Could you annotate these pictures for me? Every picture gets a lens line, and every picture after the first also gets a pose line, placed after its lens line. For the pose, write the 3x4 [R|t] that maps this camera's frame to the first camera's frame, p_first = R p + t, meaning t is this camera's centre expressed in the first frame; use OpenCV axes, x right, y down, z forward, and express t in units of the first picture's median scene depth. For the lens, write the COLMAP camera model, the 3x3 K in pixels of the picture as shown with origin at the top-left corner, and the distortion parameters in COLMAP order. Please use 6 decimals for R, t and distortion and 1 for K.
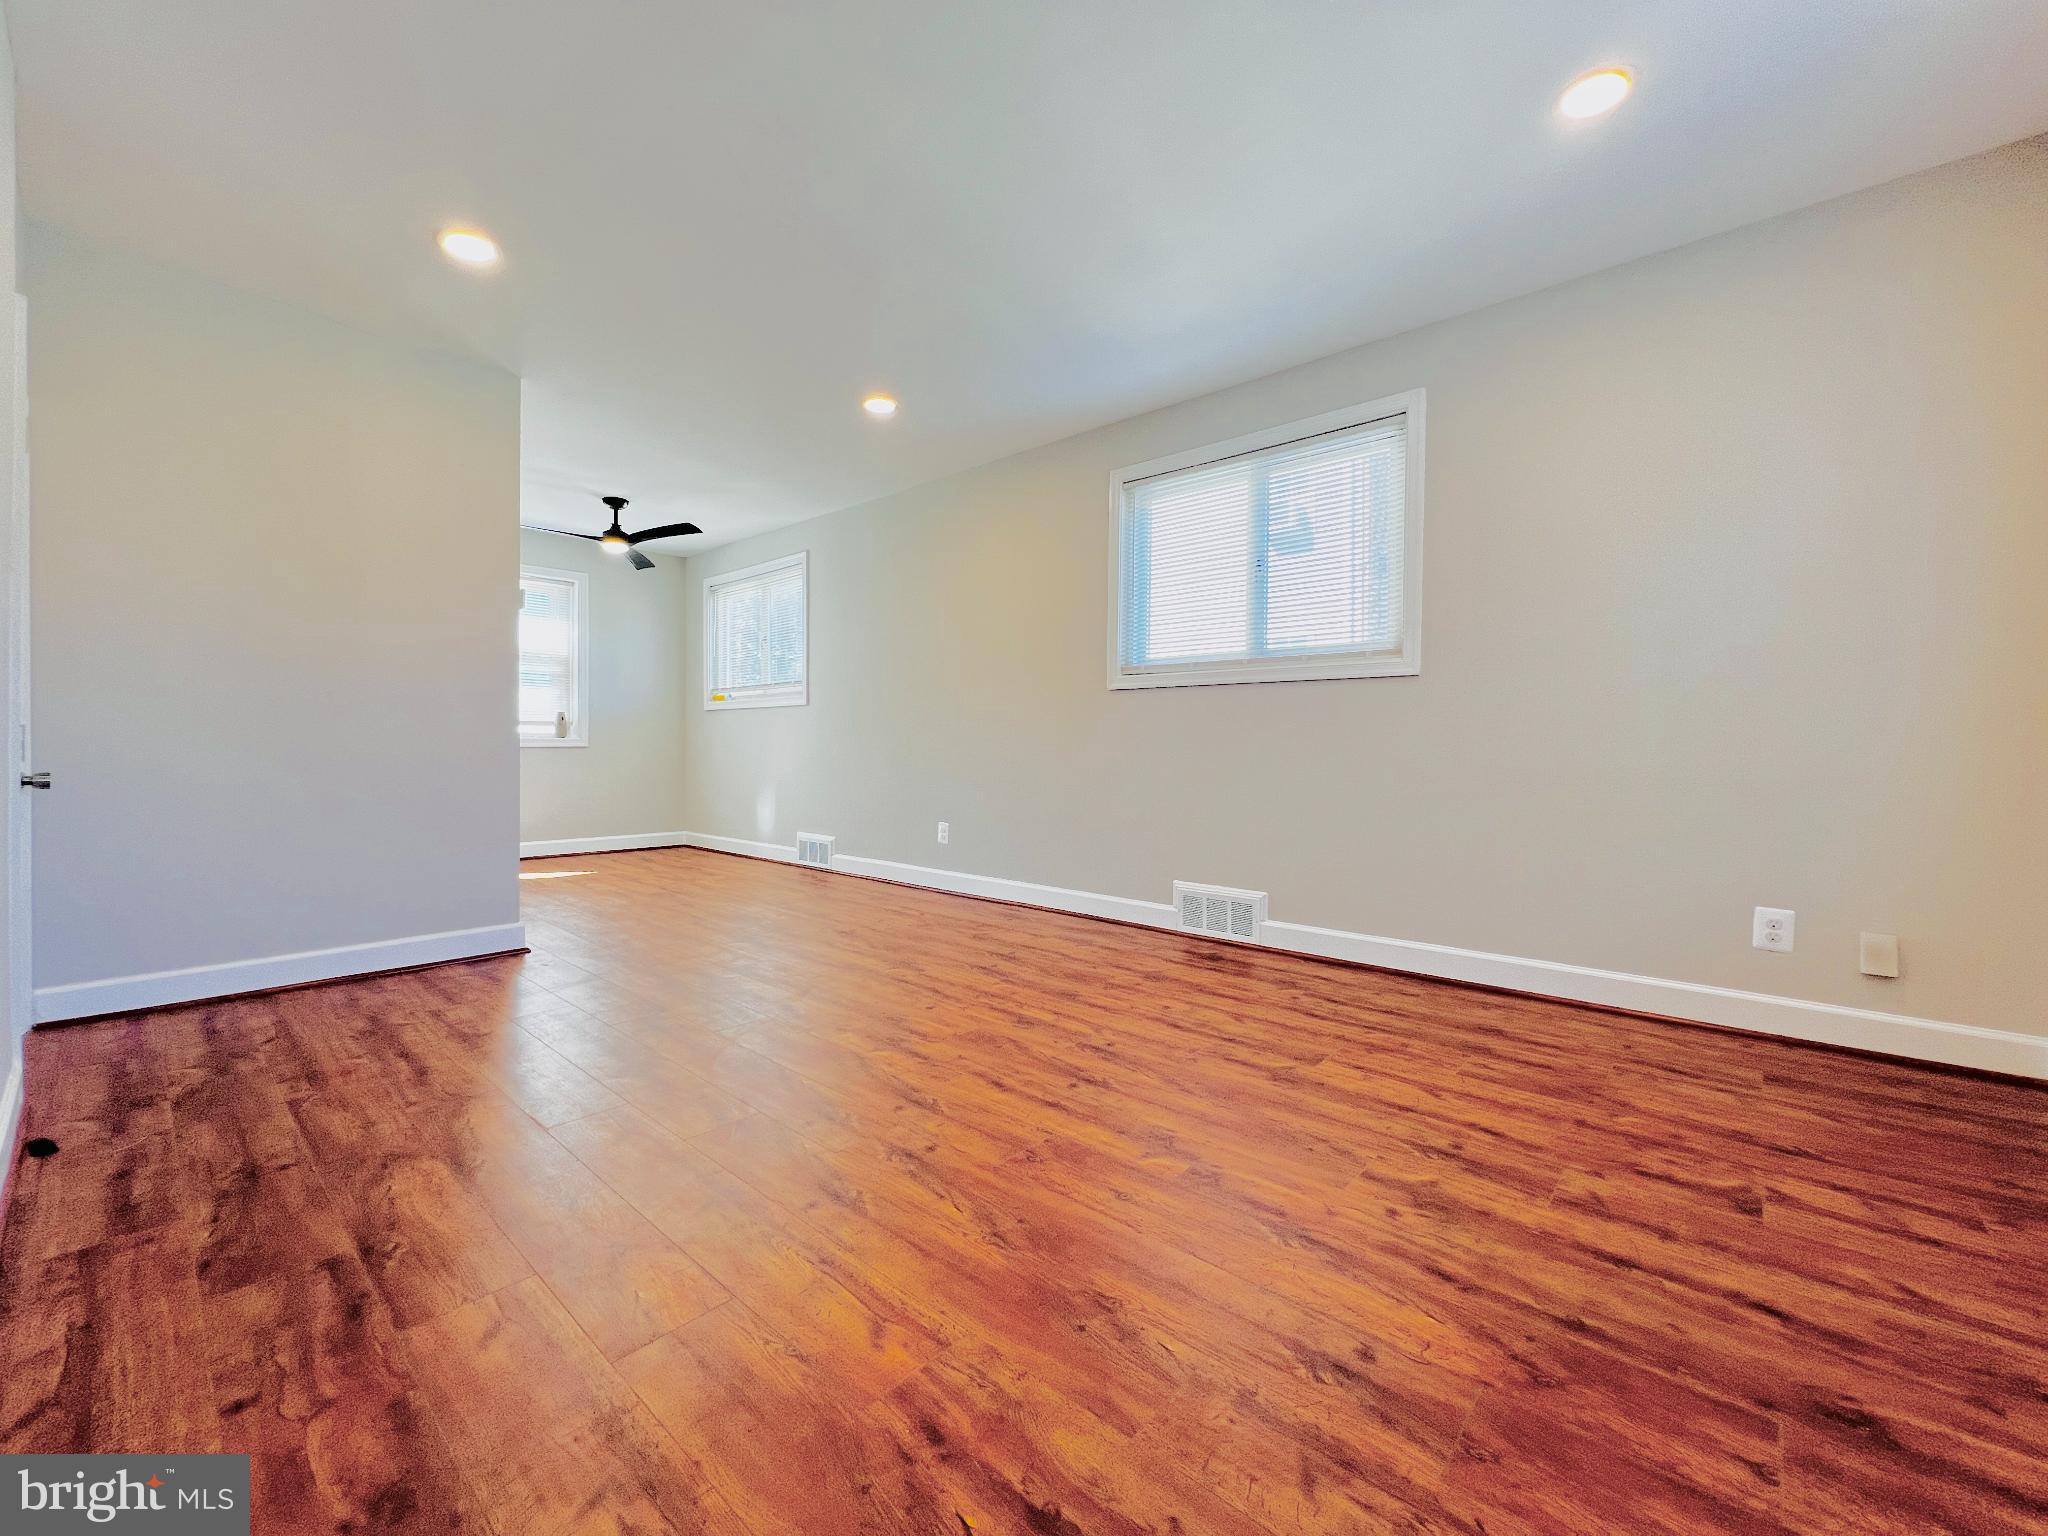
lens RADIAL K [[822.9, 0, 1018.4], [0, 822.9, 760.5], [0, 0, 1]] dist [-0.002859, 0.000851]
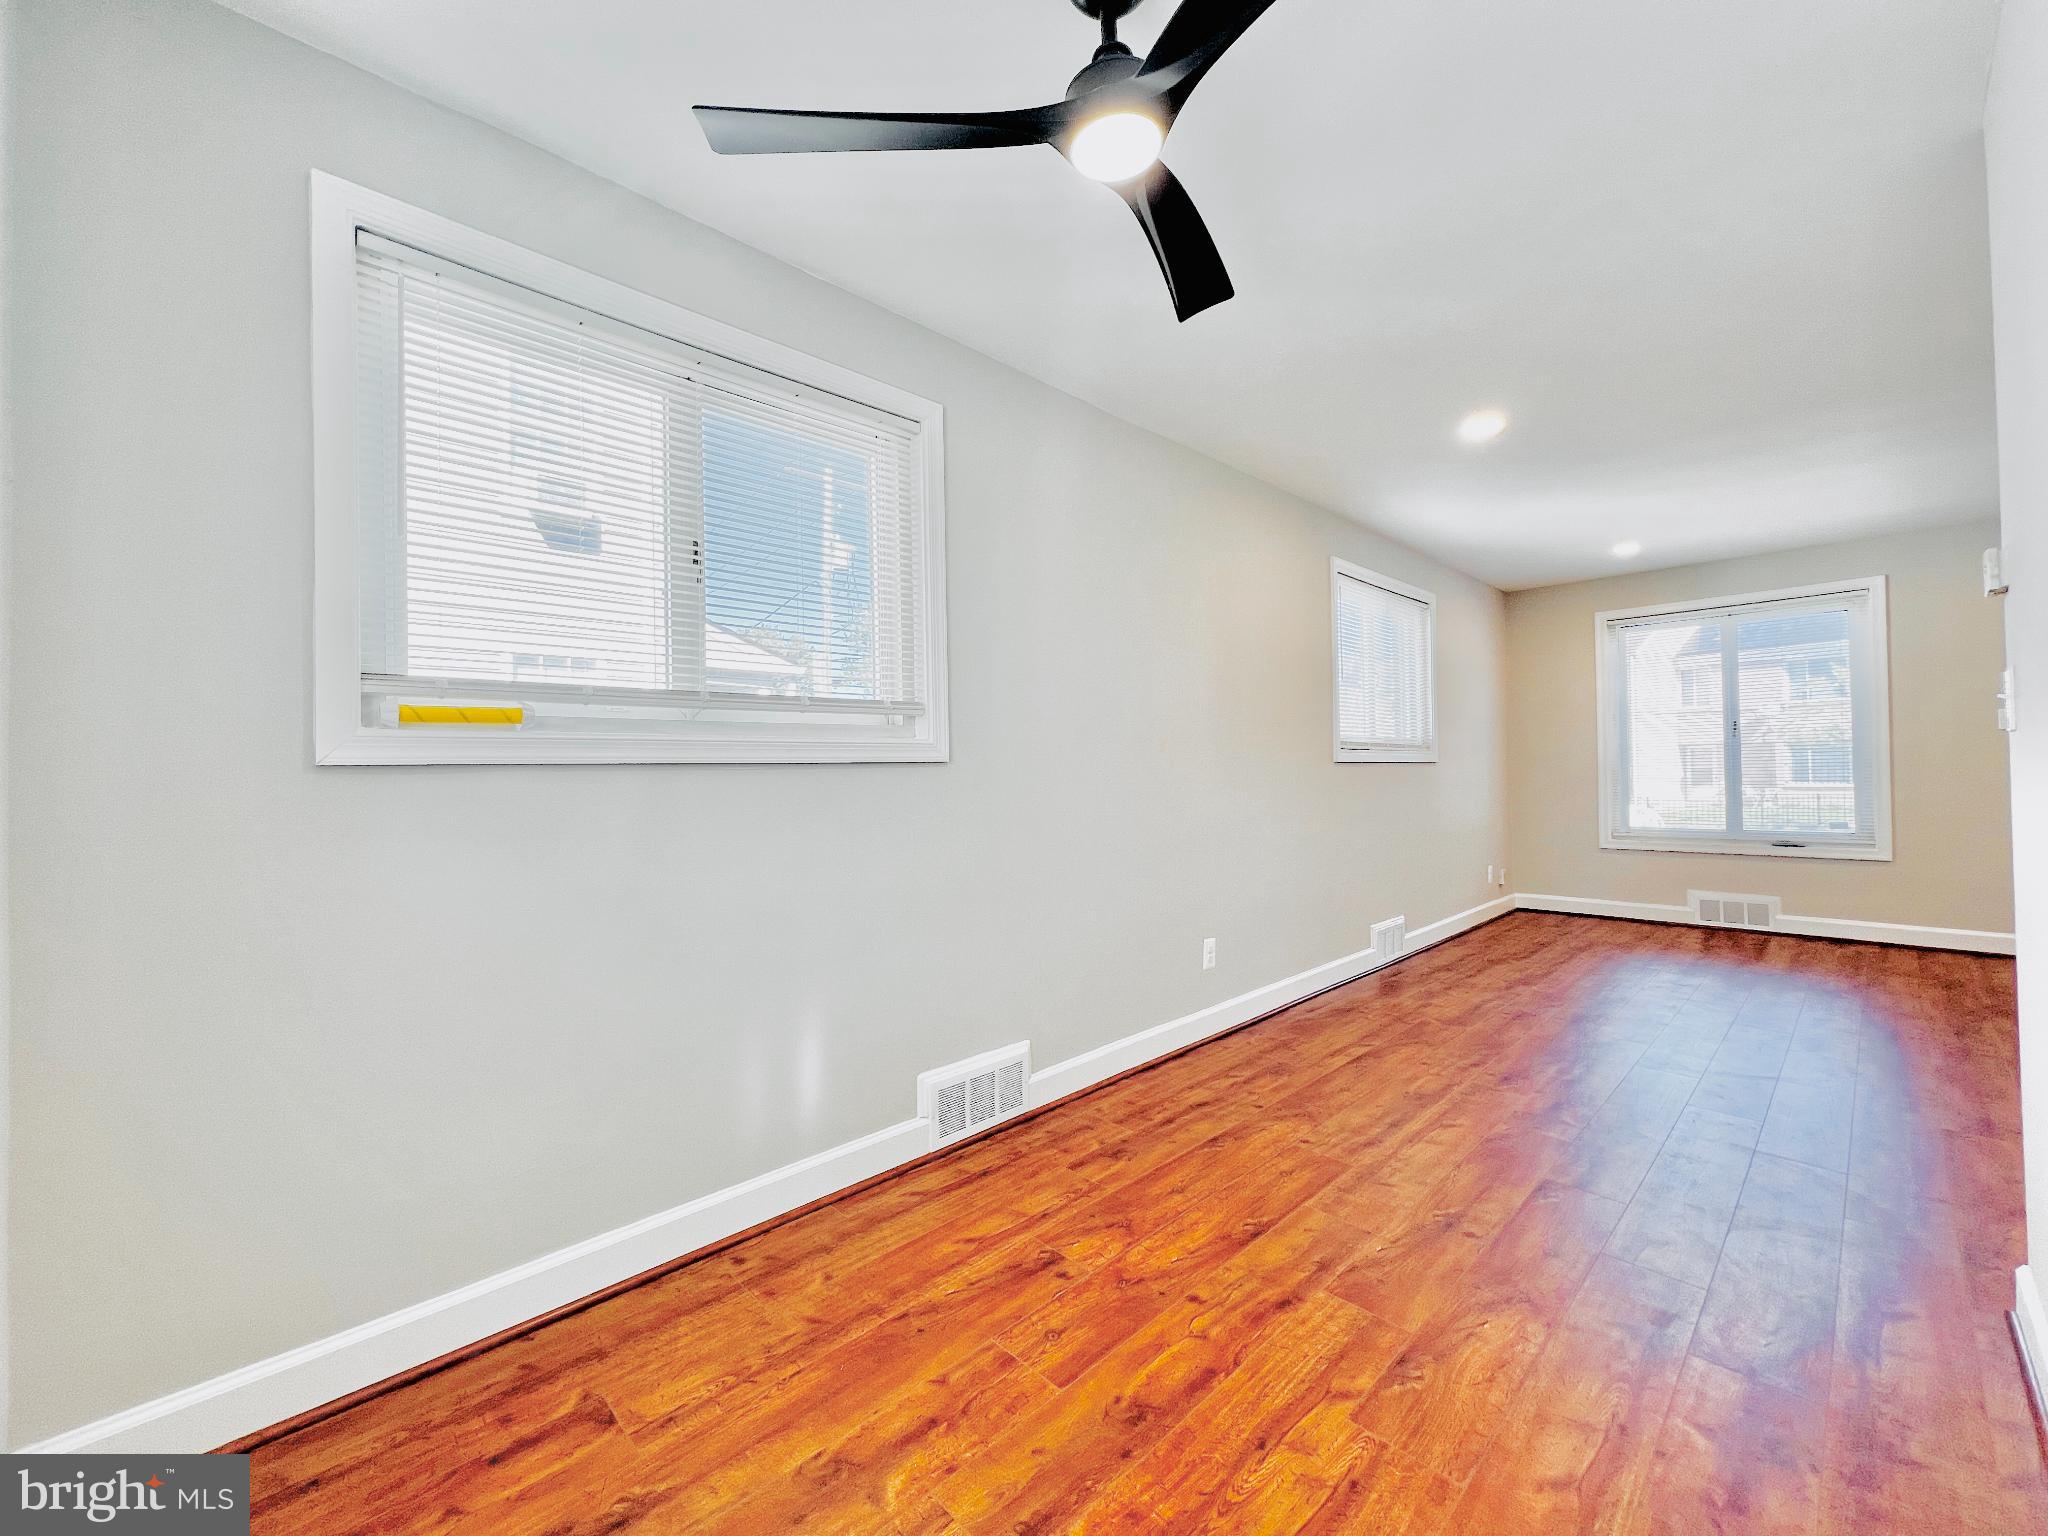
lens RADIAL K [[821.7, 0, 1016.5], [0, 821.7, 760.2], [0, 0, 1]] dist [-0.003767, 0.000506]
pose [[0.076443, 0.004574, 0.997063, -1.790848], [0.029683, 0.999536, -0.006861, -0.172548], [-0.996632, 0.030120, 0.076272, 2.453745]]
